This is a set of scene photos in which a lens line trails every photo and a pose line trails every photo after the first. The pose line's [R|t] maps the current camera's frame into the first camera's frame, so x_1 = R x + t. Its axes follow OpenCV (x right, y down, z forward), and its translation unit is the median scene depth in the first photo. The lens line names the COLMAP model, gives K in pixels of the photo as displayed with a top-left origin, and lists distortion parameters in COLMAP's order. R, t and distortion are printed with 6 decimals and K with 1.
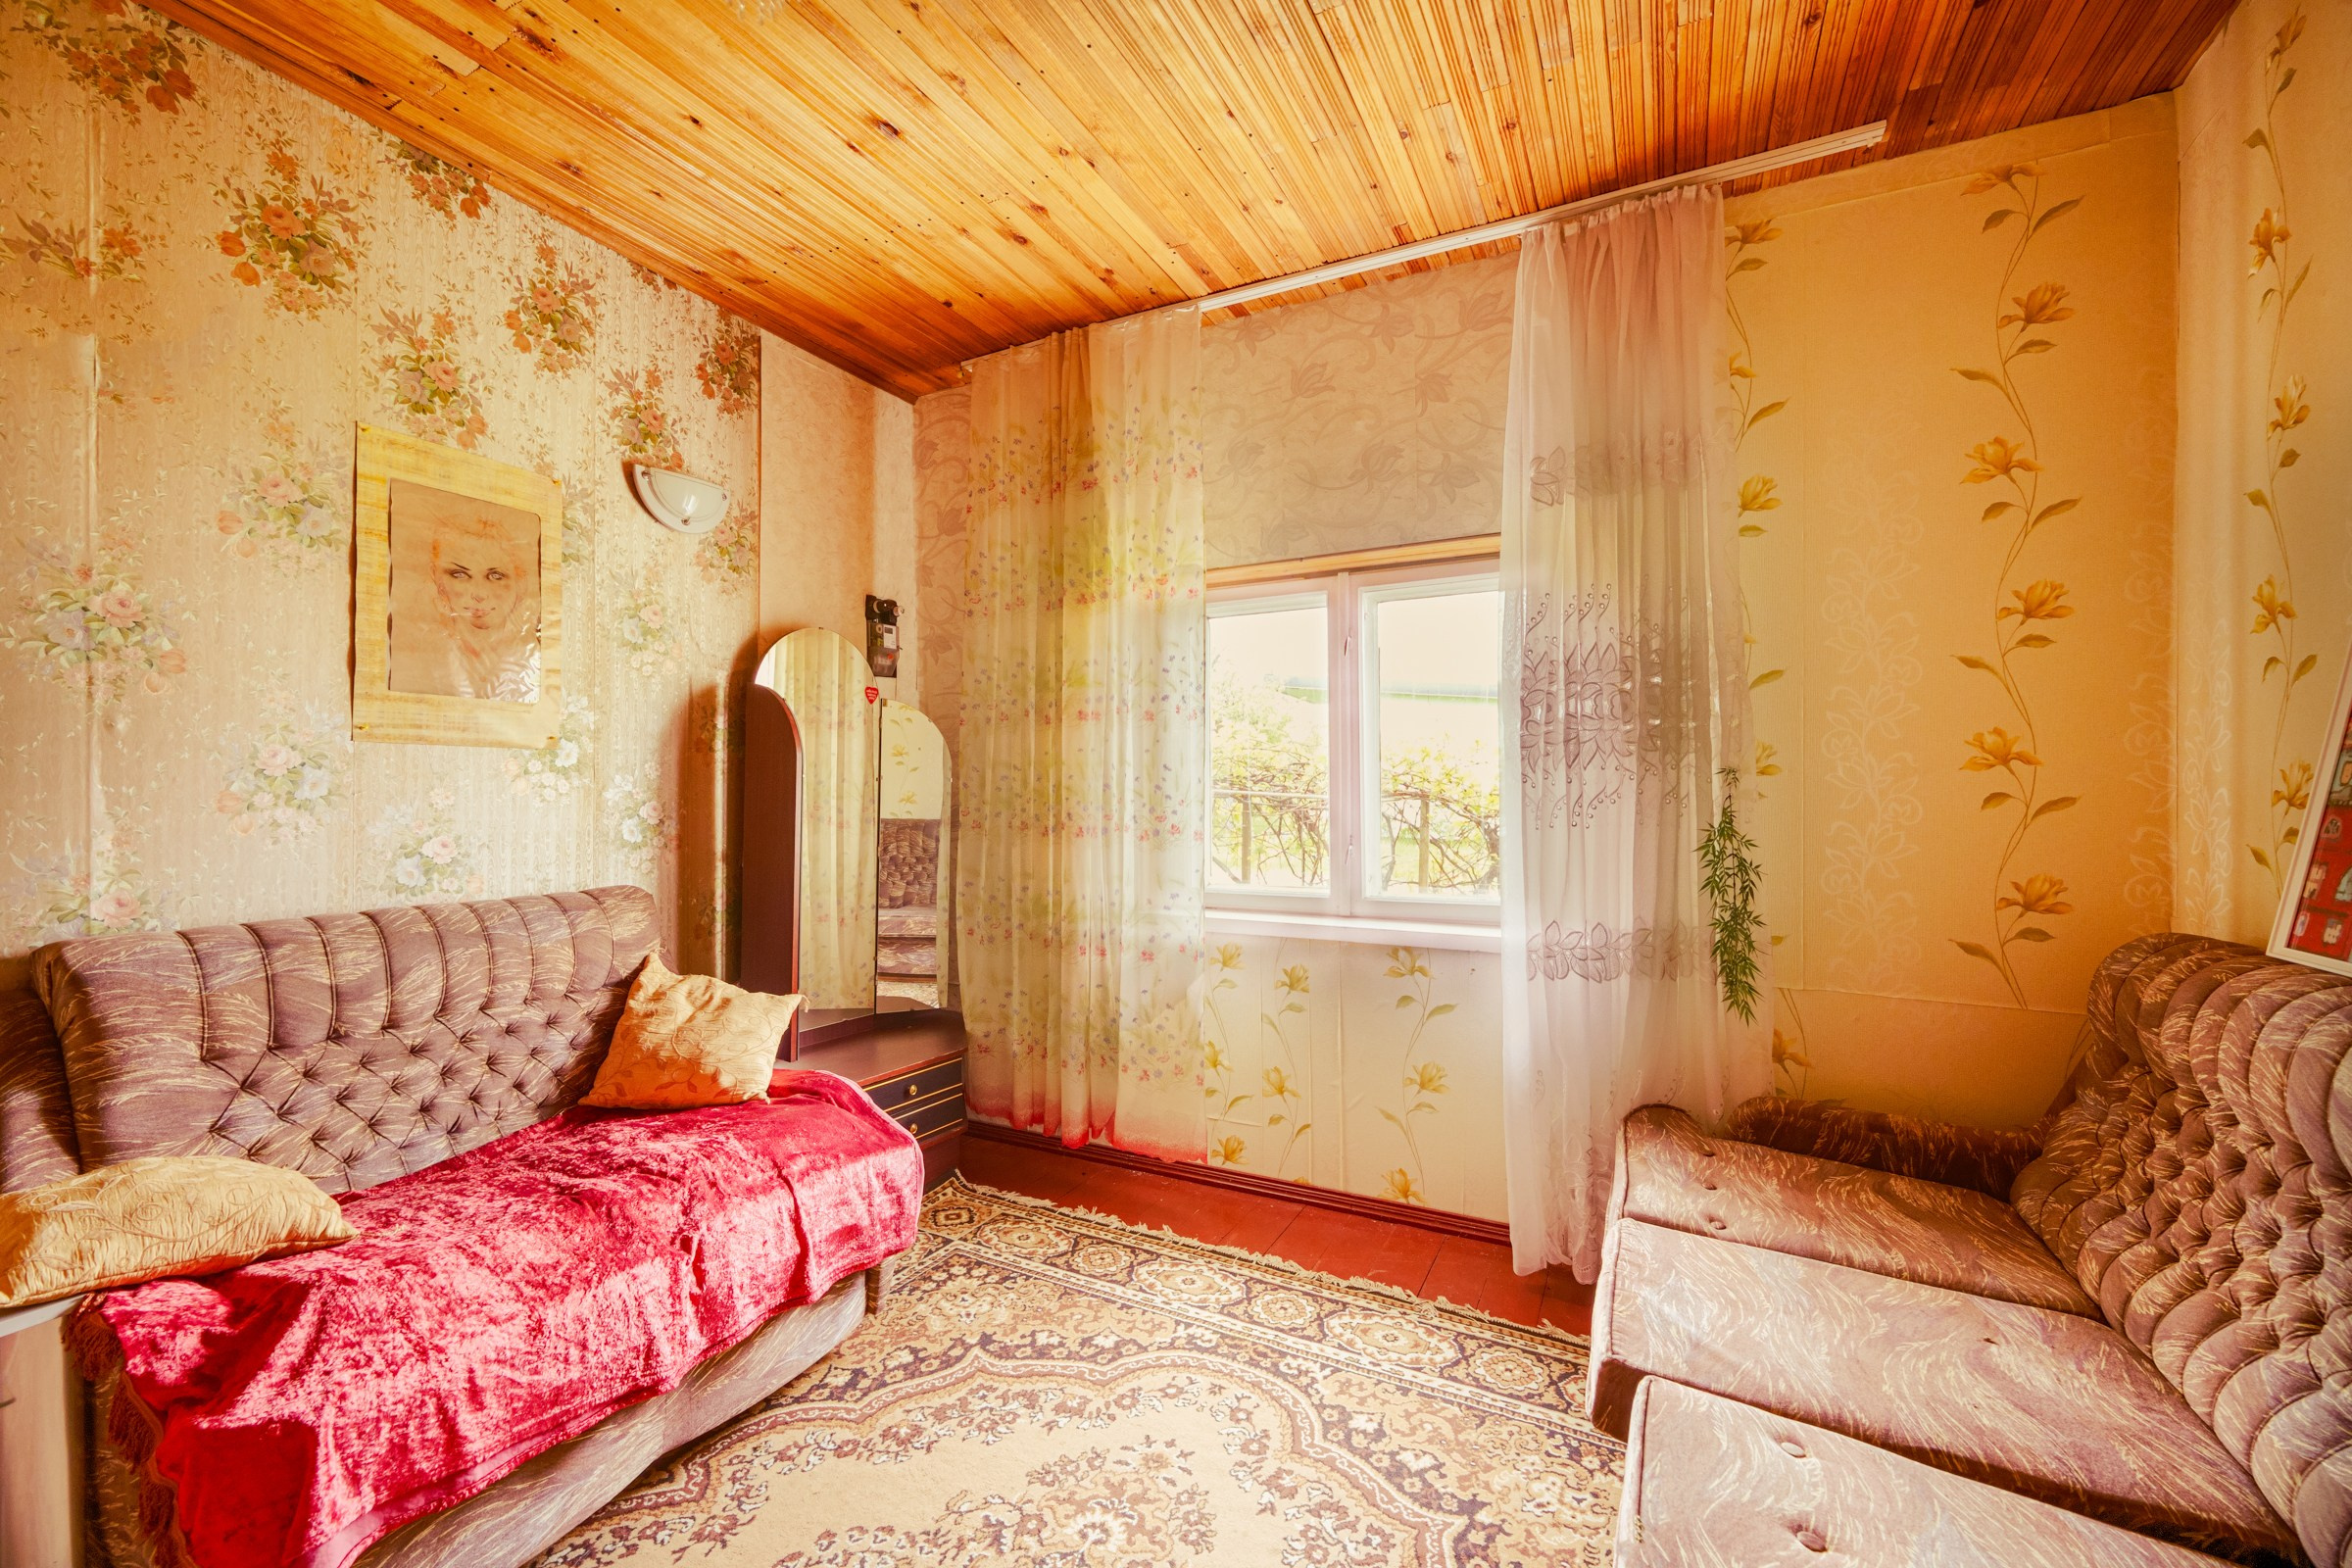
lens RADIAL K [[984.6, 0, 1139.7], [0, 984.6, 786.2], [0, 0, 1]] dist [0.000618, -0.000068]
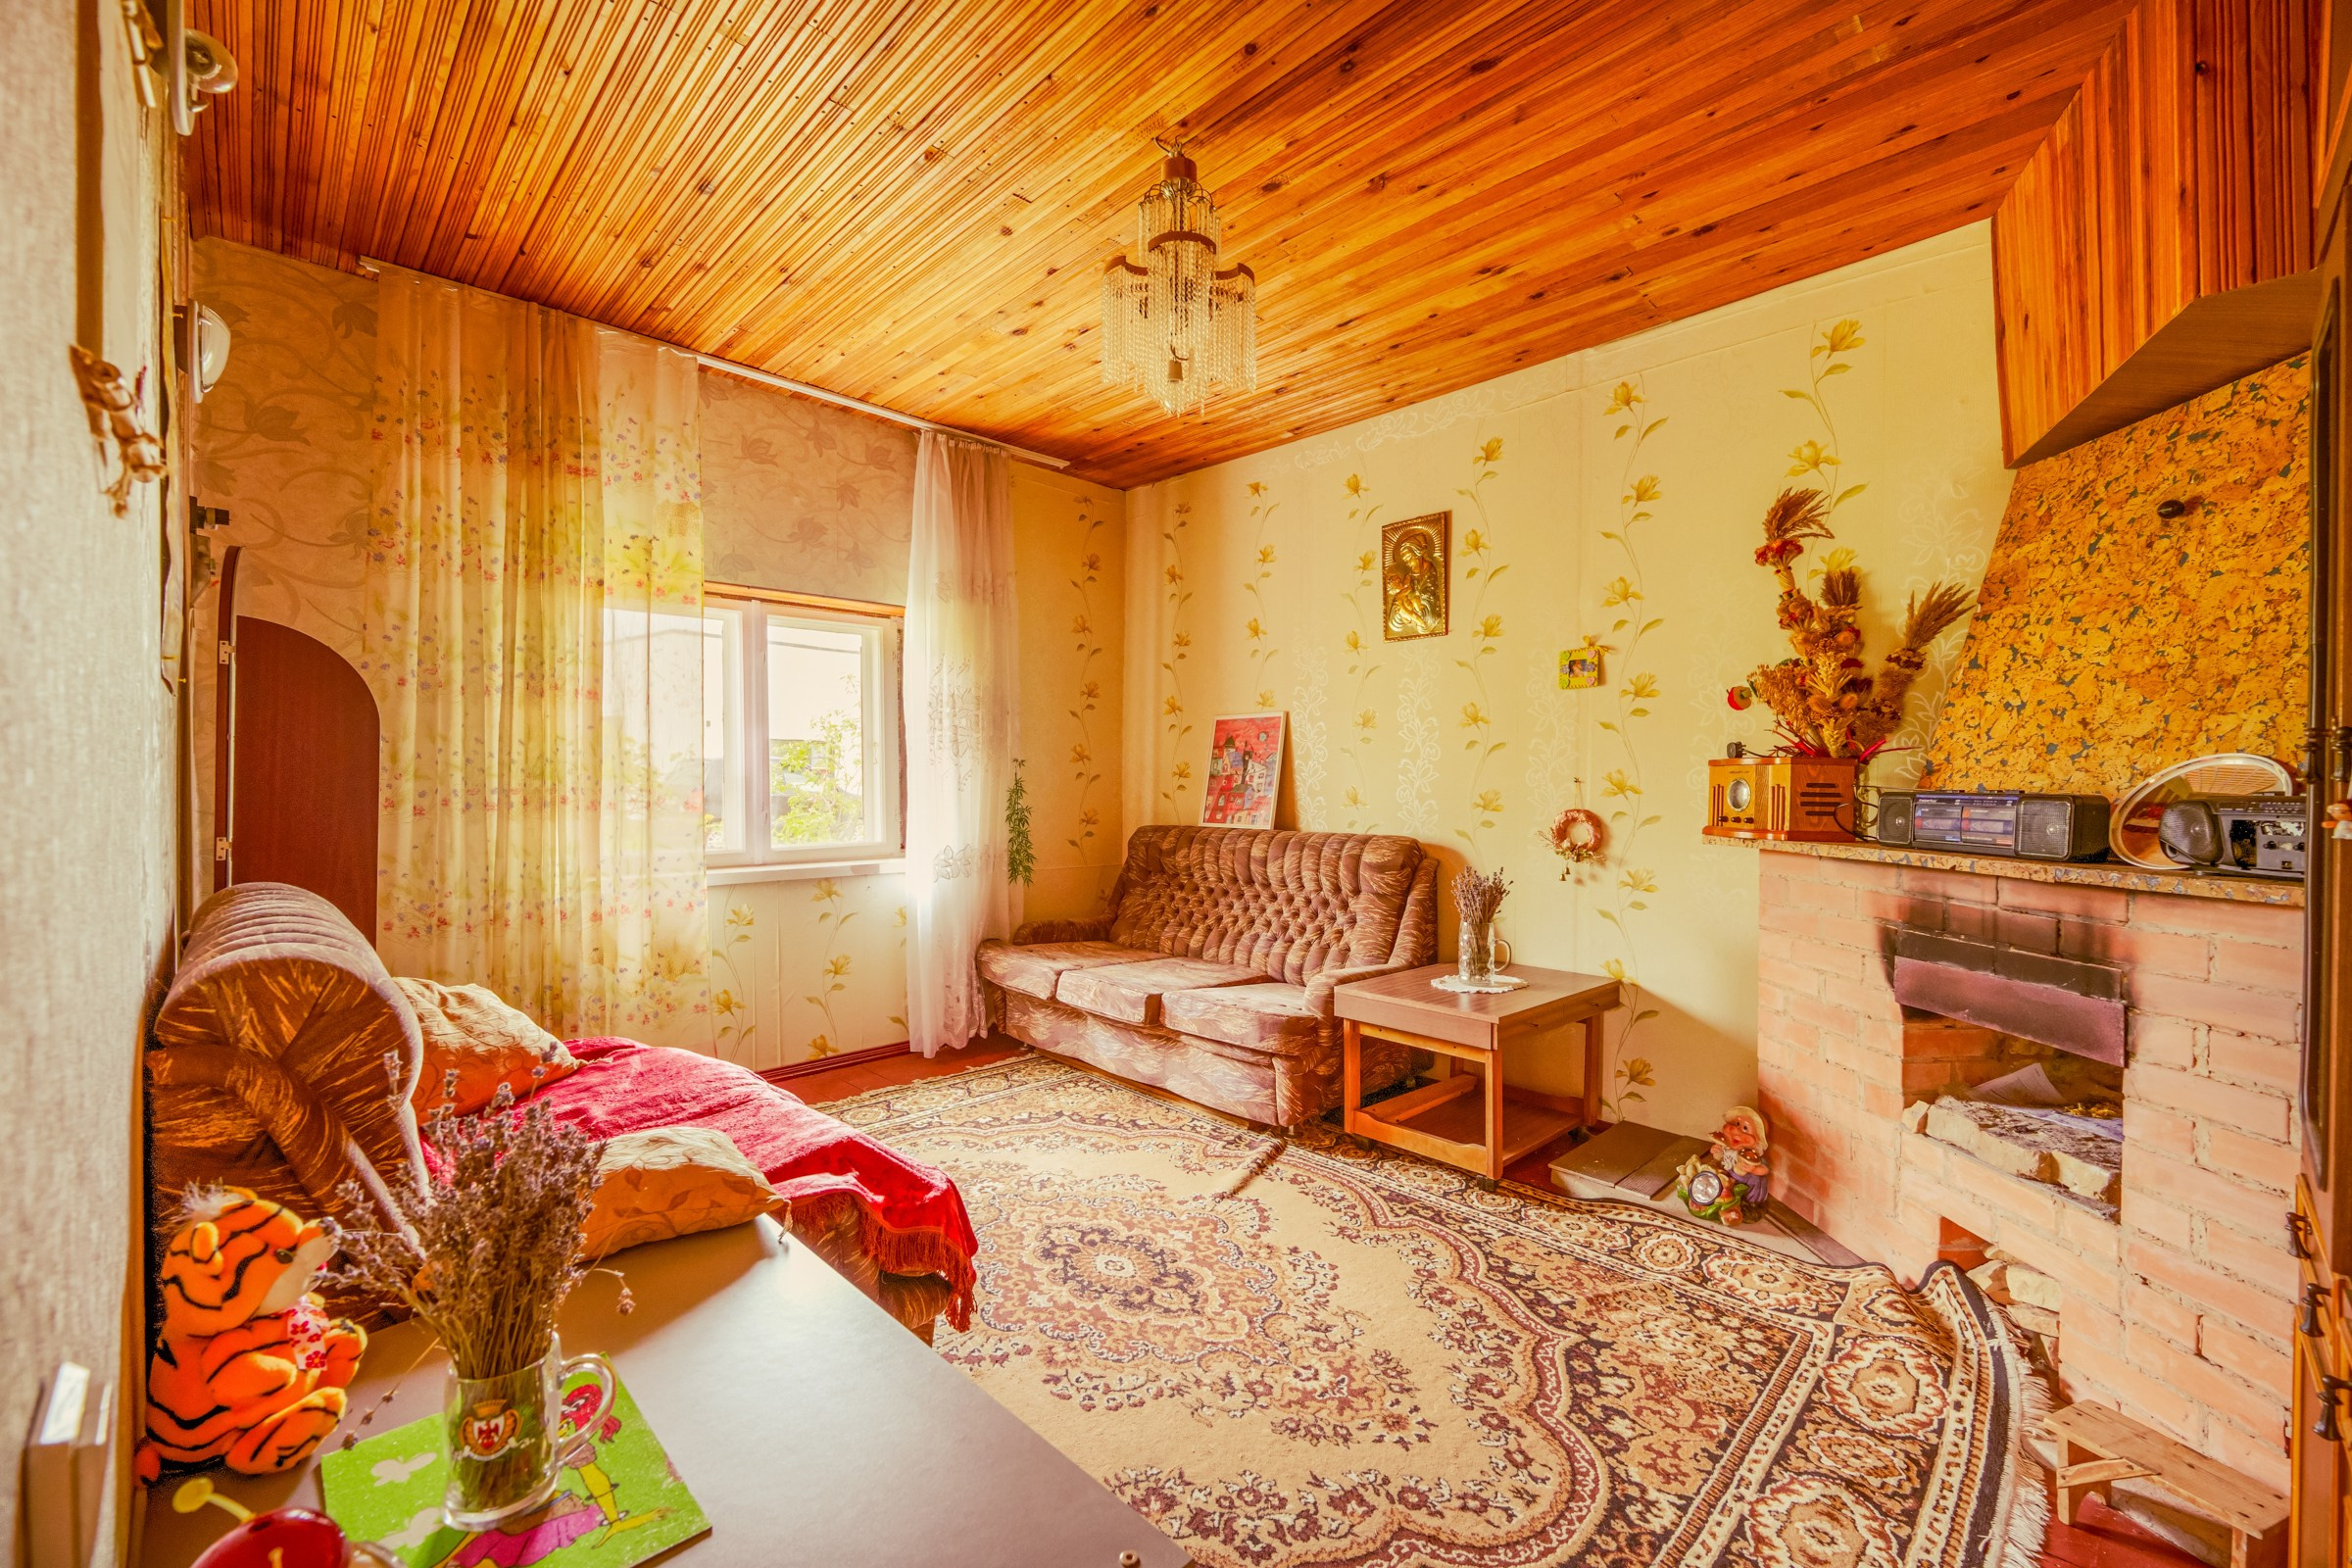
lens RADIAL K [[955.0, 0, 1169.7], [0, 955.0, 800.1], [0, 0, 1]] dist [-0.002412, -0.000325]
pose [[0.305037, -0.020534, 0.952119, -1.145049], [-0.006825, 0.999695, 0.023747, 0.016123], [-0.952316, -0.013742, 0.304804, 0.133119]]
